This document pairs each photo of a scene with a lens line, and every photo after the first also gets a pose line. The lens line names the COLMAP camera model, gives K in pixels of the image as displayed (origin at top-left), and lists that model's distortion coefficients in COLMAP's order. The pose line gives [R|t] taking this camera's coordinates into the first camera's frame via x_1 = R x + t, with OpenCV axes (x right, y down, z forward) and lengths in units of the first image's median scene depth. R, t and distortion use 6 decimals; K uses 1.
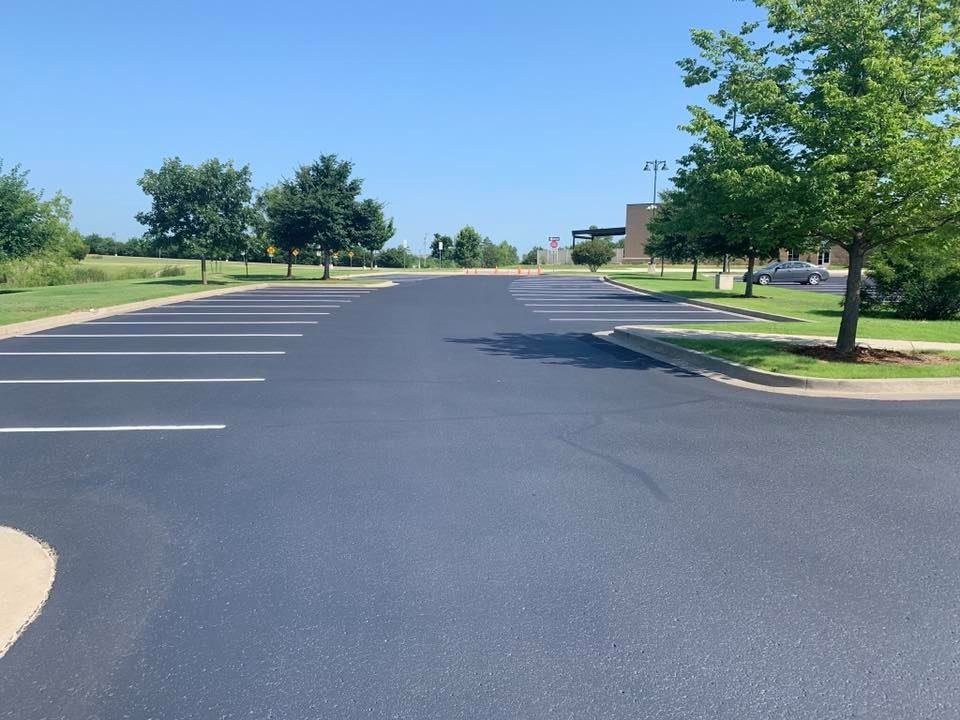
lens RADIAL K [[780.1, 0, 480.8], [0, 780.1, 358.2], [0, 0, 1]] dist [0.059044, 0.001606]
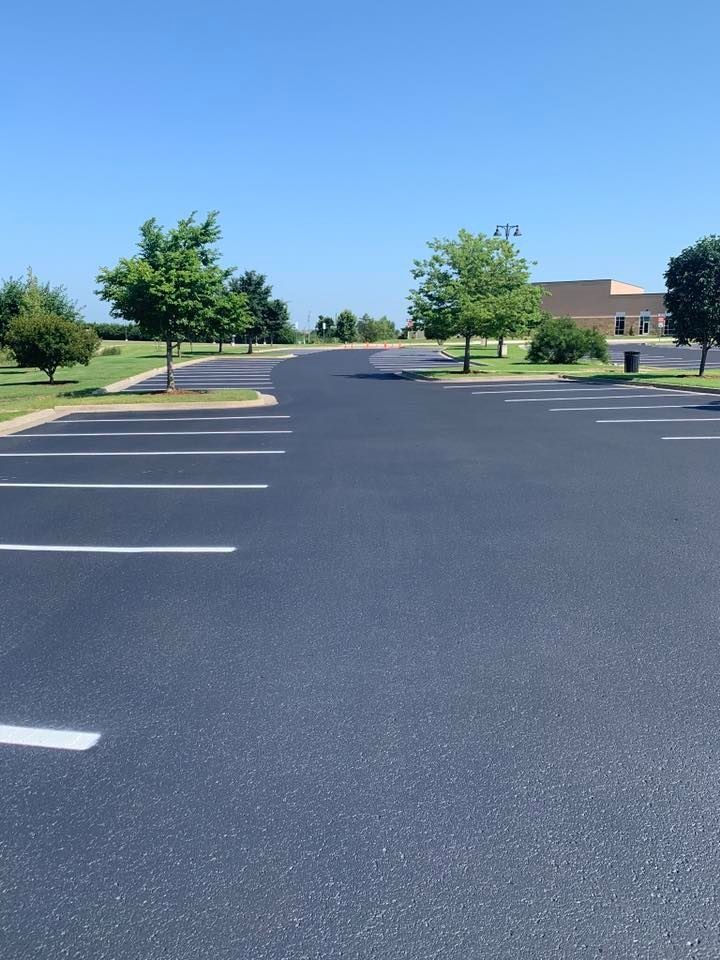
lens RADIAL K [[780.1, 0, 358.9], [0, 780.1, 480.9], [0, 0, 1]] dist [0.059044, 0.001606]
pose [[0.999794, -0.017797, -0.009807, 0.014933], [0.018357, 0.998005, 0.060401, 0.037222], [0.008712, -0.060568, 0.998126, -0.336564]]
